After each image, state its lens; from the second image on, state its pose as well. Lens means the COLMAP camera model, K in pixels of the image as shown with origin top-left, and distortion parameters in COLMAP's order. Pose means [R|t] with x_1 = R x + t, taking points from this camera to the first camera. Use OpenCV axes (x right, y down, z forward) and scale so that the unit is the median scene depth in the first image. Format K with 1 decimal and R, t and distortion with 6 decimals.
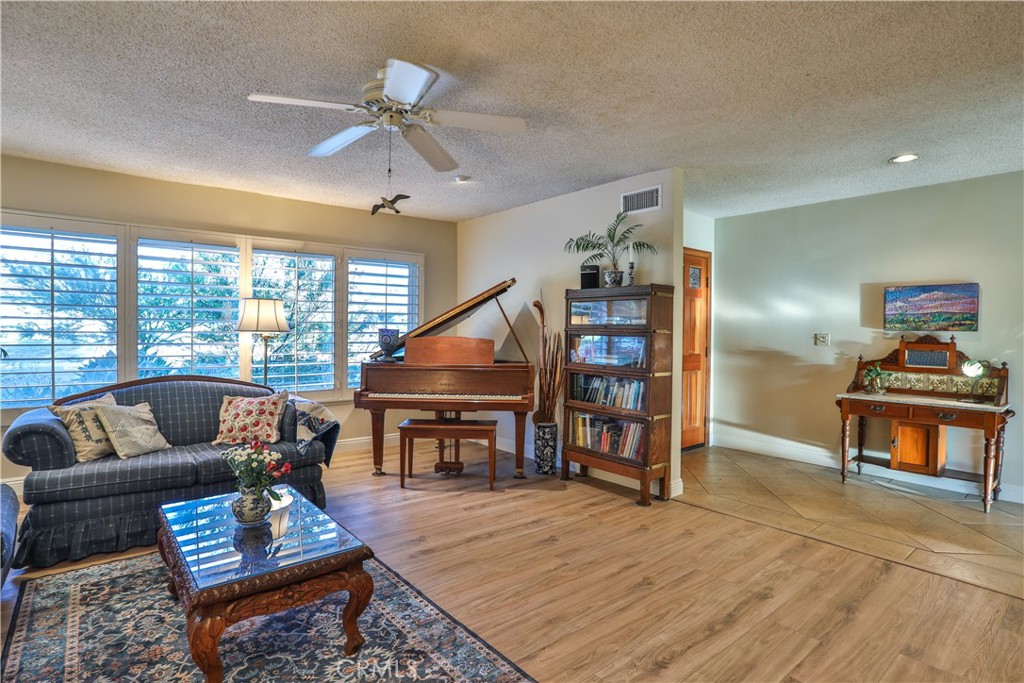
lens RADIAL K [[524.3, 0, 509.9], [0, 524.3, 340.1], [0, 0, 1]] dist [-0.036319, 0.003276]
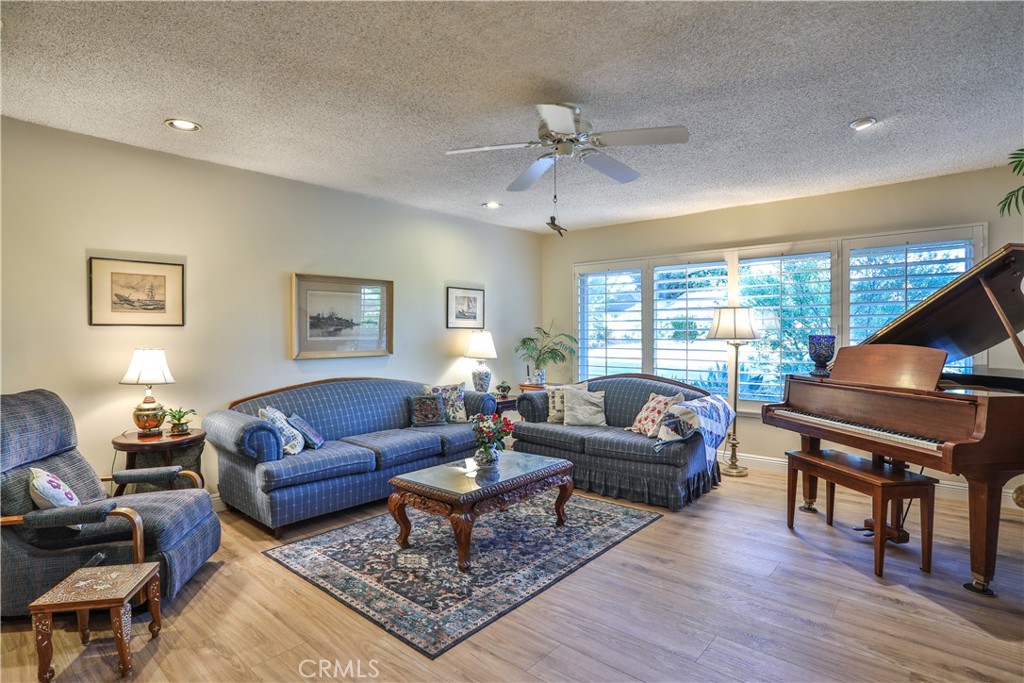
lens RADIAL K [[524.3, 0, 510.0], [0, 524.3, 342.6], [0, 0, 1]] dist [-0.036319, 0.003276]
pose [[0.161246, -0.000495, -0.986914, 0.644827], [-0.010718, 0.999940, -0.002253, -0.002709], [0.986856, 0.010941, 0.161231, 0.527406]]
